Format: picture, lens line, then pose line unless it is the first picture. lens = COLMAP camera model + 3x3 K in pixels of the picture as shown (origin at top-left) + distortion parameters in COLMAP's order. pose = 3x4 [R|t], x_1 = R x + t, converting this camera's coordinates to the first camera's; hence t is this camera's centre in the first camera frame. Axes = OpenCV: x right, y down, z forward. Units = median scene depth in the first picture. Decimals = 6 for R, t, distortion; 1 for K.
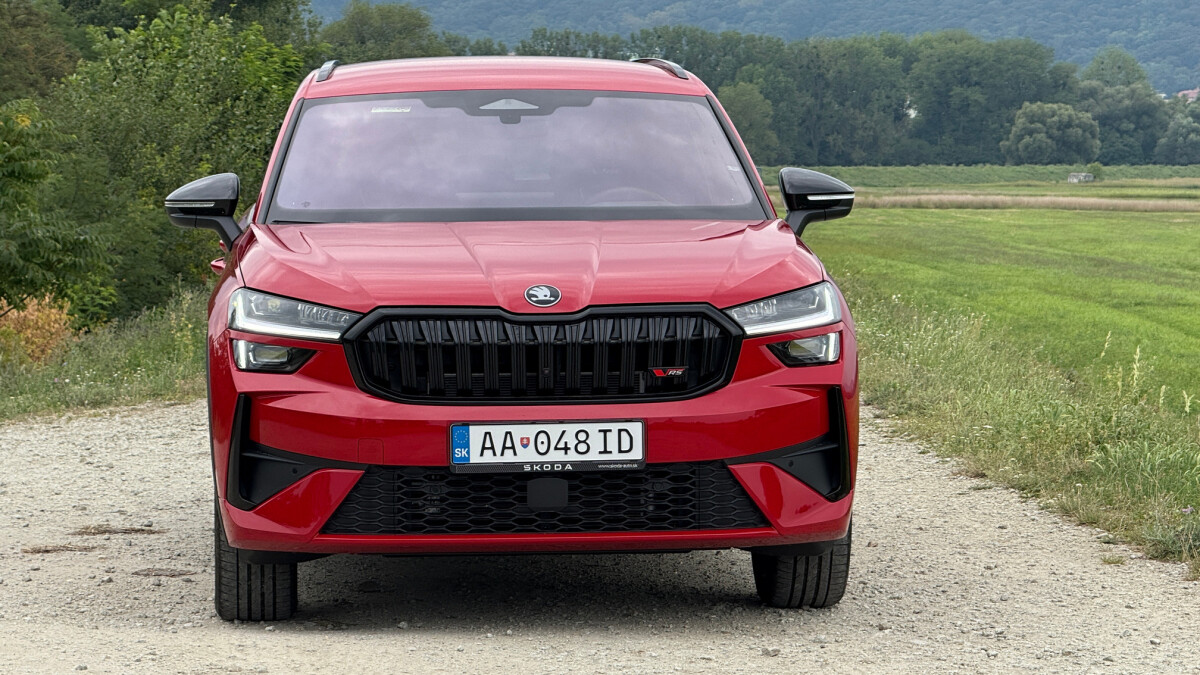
lens RADIAL K [[4330.3, 0, 600.0], [0, 4330.3, 337.5], [0, 0, 1]] dist [-0.043742, 0.063770]
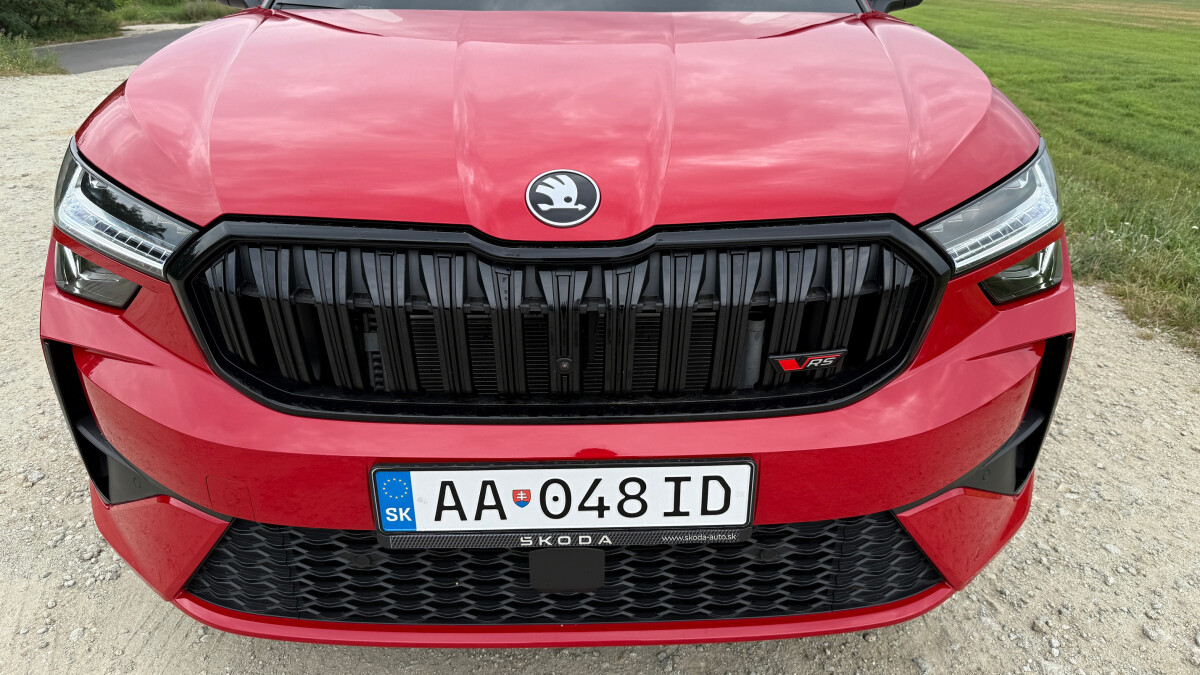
lens RADIAL K [[811.6, 0, 600.0], [0, 811.6, 337.5], [0, 0, 1]] dist [0.086879, -0.000345]
pose [[0.998305, 0.033572, -0.047548, -0.004005], [-0.014105, 0.932078, 0.361982, -0.028820], [0.056471, -0.360698, 0.930972, 0.915611]]
